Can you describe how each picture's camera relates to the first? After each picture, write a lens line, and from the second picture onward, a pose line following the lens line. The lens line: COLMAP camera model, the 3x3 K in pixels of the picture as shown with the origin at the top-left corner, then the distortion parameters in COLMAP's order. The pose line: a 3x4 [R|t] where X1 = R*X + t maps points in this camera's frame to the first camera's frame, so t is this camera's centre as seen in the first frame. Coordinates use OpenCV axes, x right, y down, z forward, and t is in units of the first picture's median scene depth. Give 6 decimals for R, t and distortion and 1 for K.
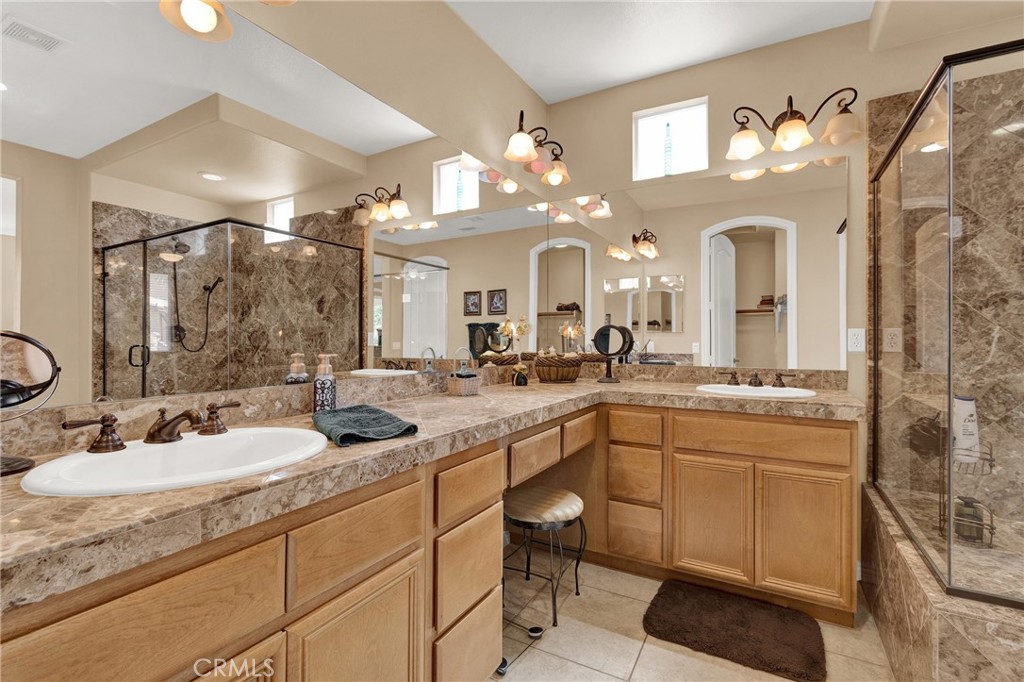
lens RADIAL K [[457.5, 0, 516.8], [0, 457.5, 342.4], [0, 0, 1]] dist [0.002123, -0.000593]
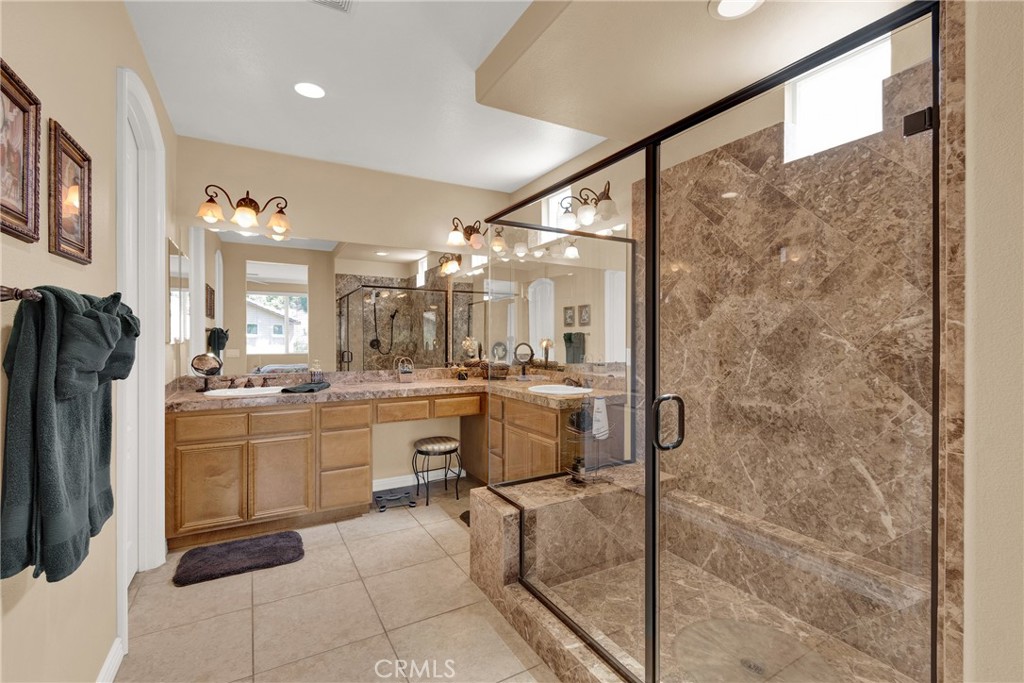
lens RADIAL K [[457.5, 0, 508.7], [0, 457.5, 339.3], [0, 0, 1]] dist [0.002123, -0.000593]
pose [[0.845964, -0.003888, -0.533227, 0.676043], [0.002012, 0.999990, -0.004100, -0.030796], [0.533237, 0.002395, 0.845963, -0.208999]]
